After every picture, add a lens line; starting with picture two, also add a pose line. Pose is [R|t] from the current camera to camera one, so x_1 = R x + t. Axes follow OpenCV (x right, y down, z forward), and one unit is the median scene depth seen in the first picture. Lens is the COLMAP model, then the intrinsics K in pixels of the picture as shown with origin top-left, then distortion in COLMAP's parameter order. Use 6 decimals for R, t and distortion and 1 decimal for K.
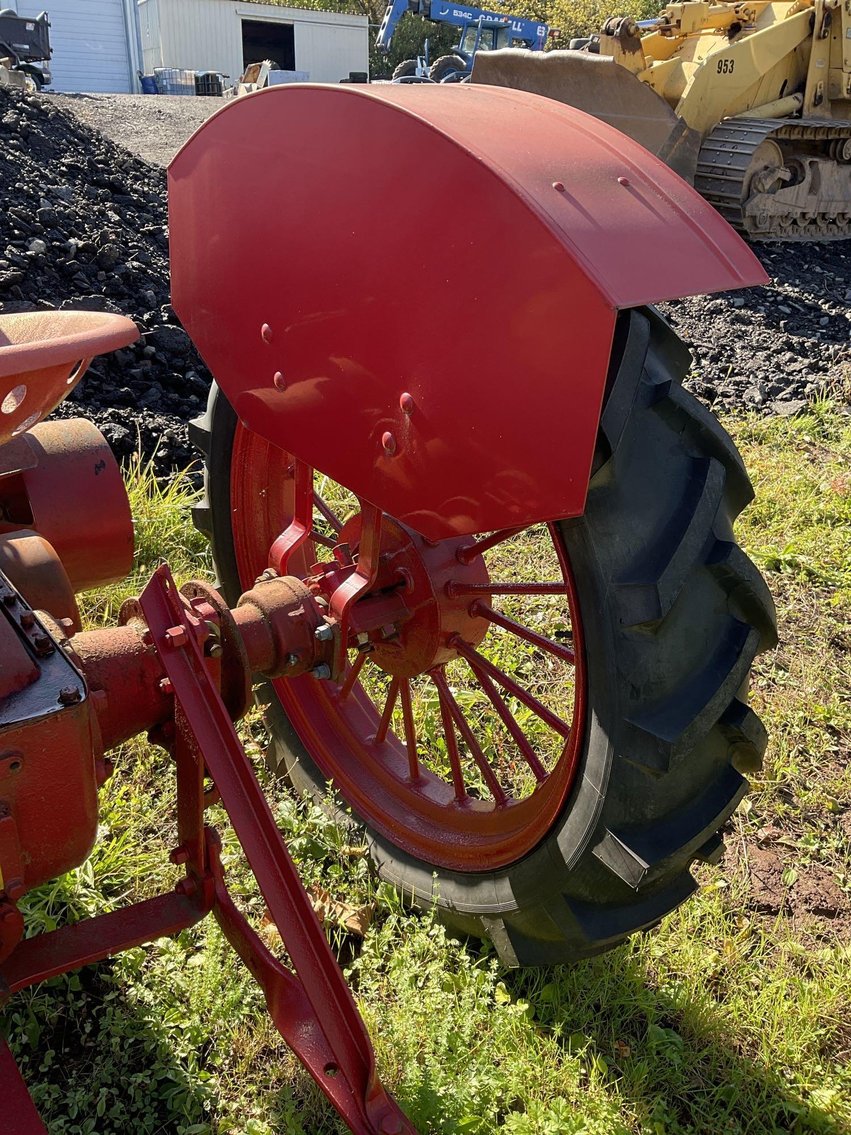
lens RADIAL K [[943.2, 0, 423.0], [0, 943.2, 548.3], [0, 0, 1]] dist [0.071042, -0.112562]
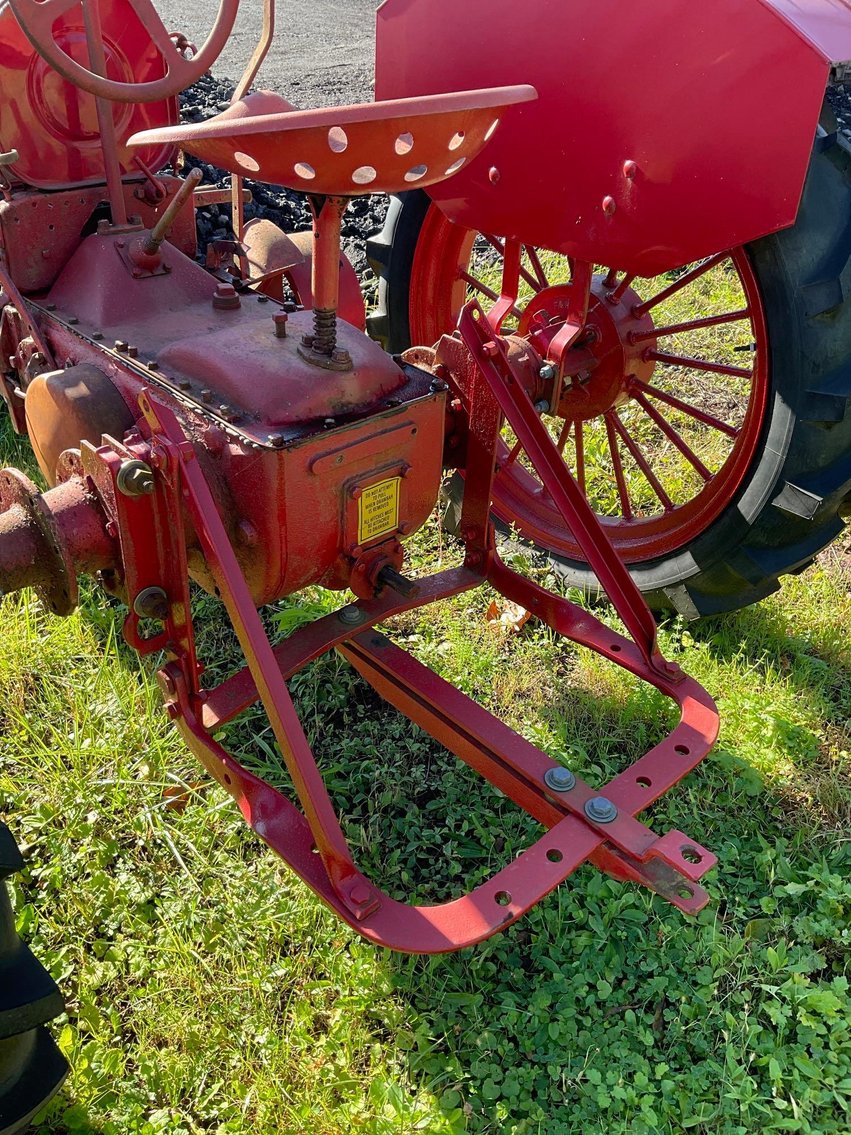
lens RADIAL K [[935.1, 0, 420.5], [0, 935.1, 552.5], [0, 0, 1]] dist [0.039383, -0.066374]
pose [[0.996248, -0.083433, 0.023017, -0.125579], [0.080379, 0.990519, 0.111410, 0.067972], [-0.032094, -0.109142, 0.993508, -0.116720]]
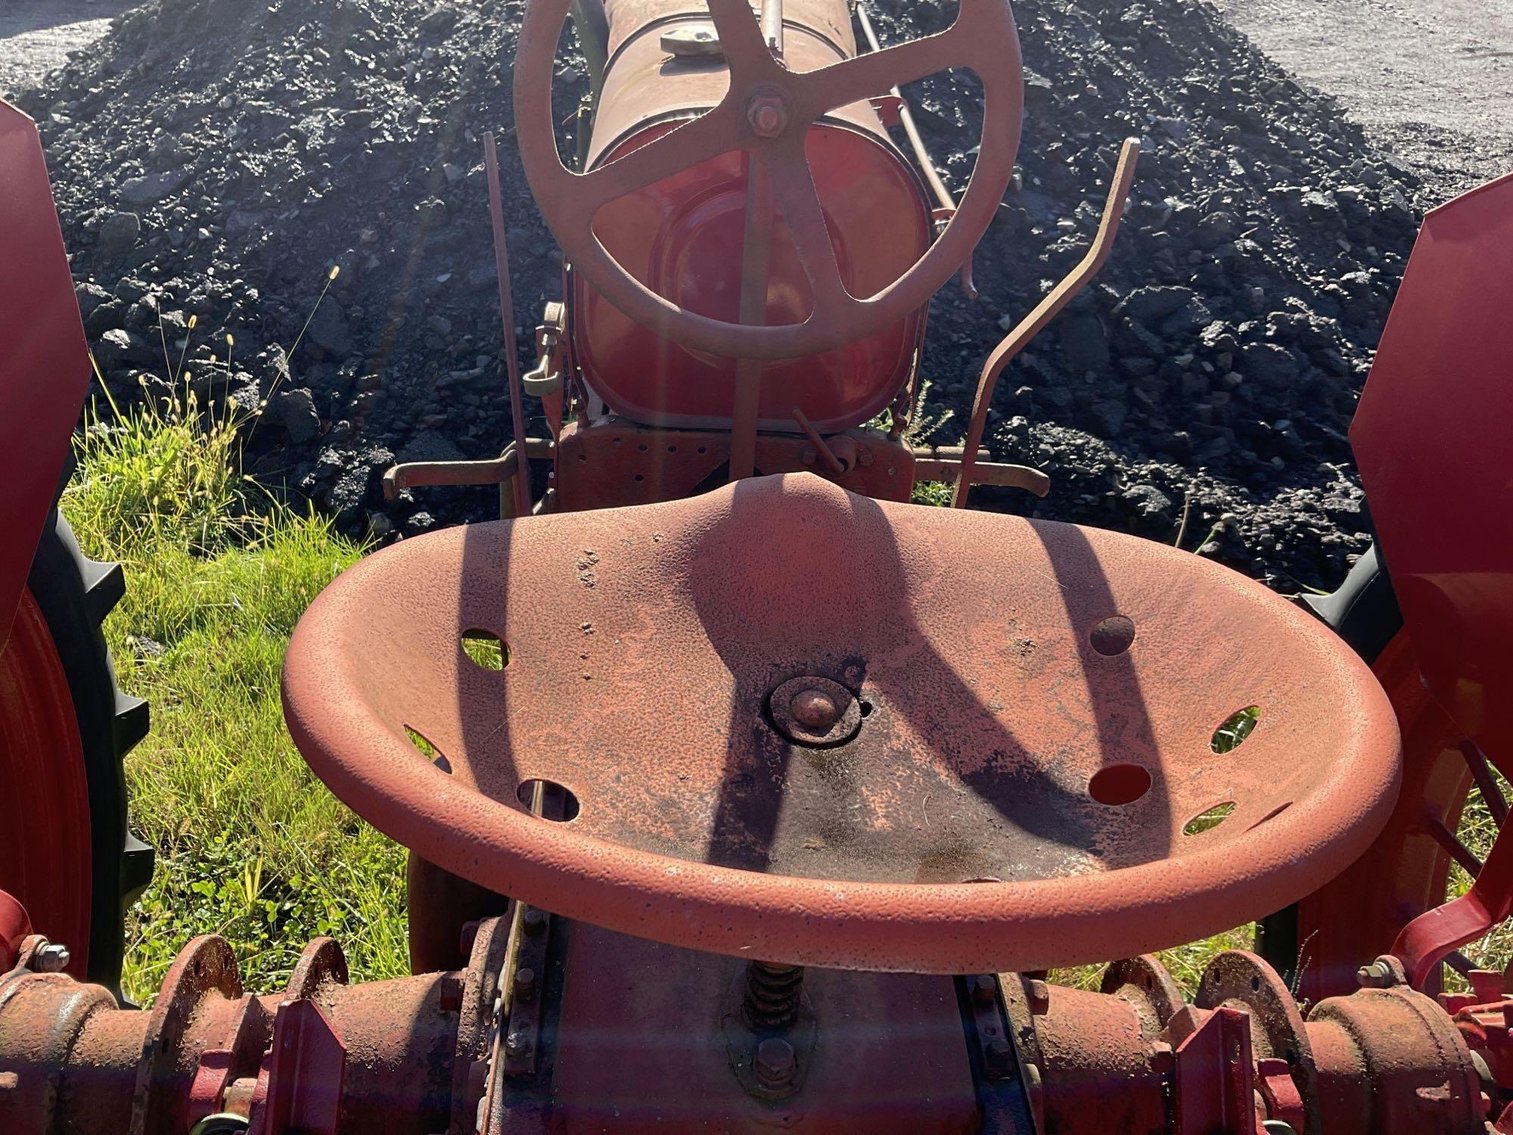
lens RADIAL K [[1244.7, 0, 747.7], [0, 1244.7, 567.2], [0, 0, 1]] dist [0.097382, -0.192576]
pose [[0.805159, 0.279487, -0.523073, -0.061427], [-0.275689, 0.957290, 0.087132, -0.063947], [0.525085, 0.074050, 0.847822, 0.073876]]
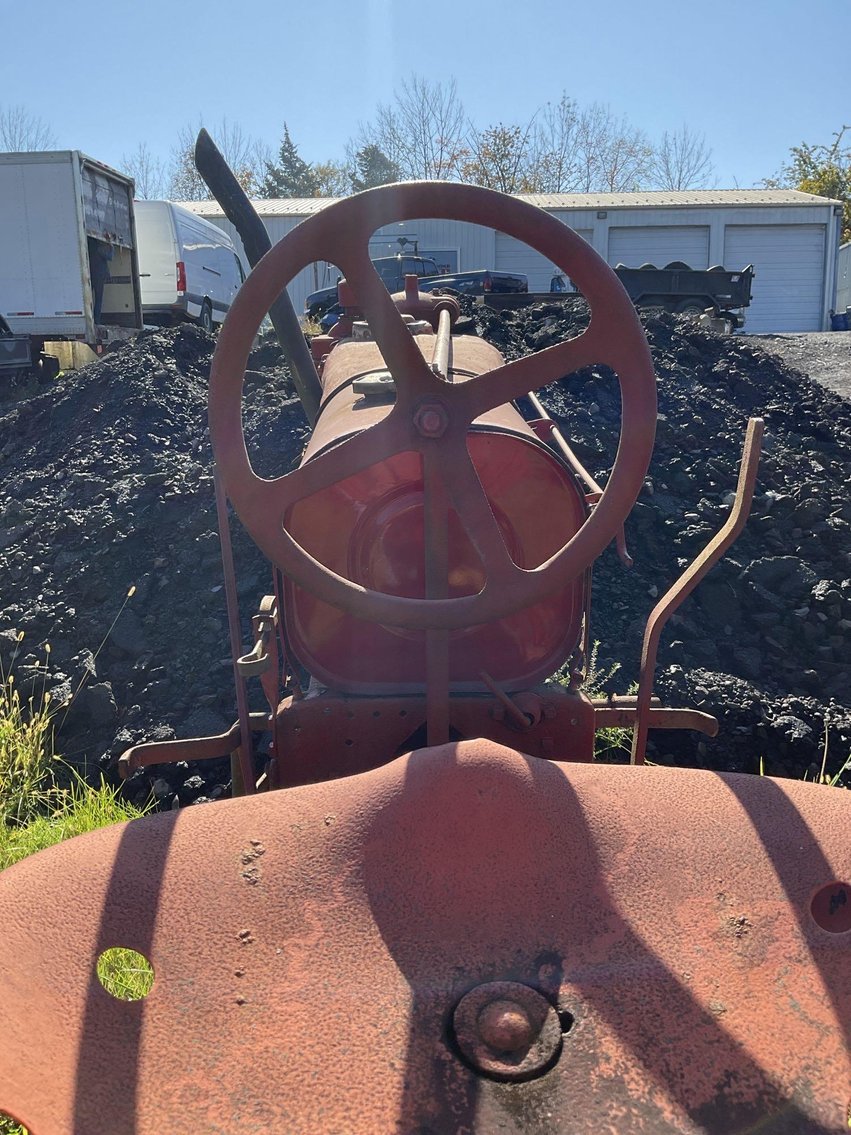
lens RADIAL K [[944.4, 0, 427.9], [0, 944.4, 562.3], [0, 0, 1]] dist [0.105650, -0.207033]
pose [[0.796581, 0.089497, -0.597871, -0.081890], [-0.212409, 0.967359, -0.138199, -0.067718], [0.565987, 0.237080, 0.789589, 0.115896]]
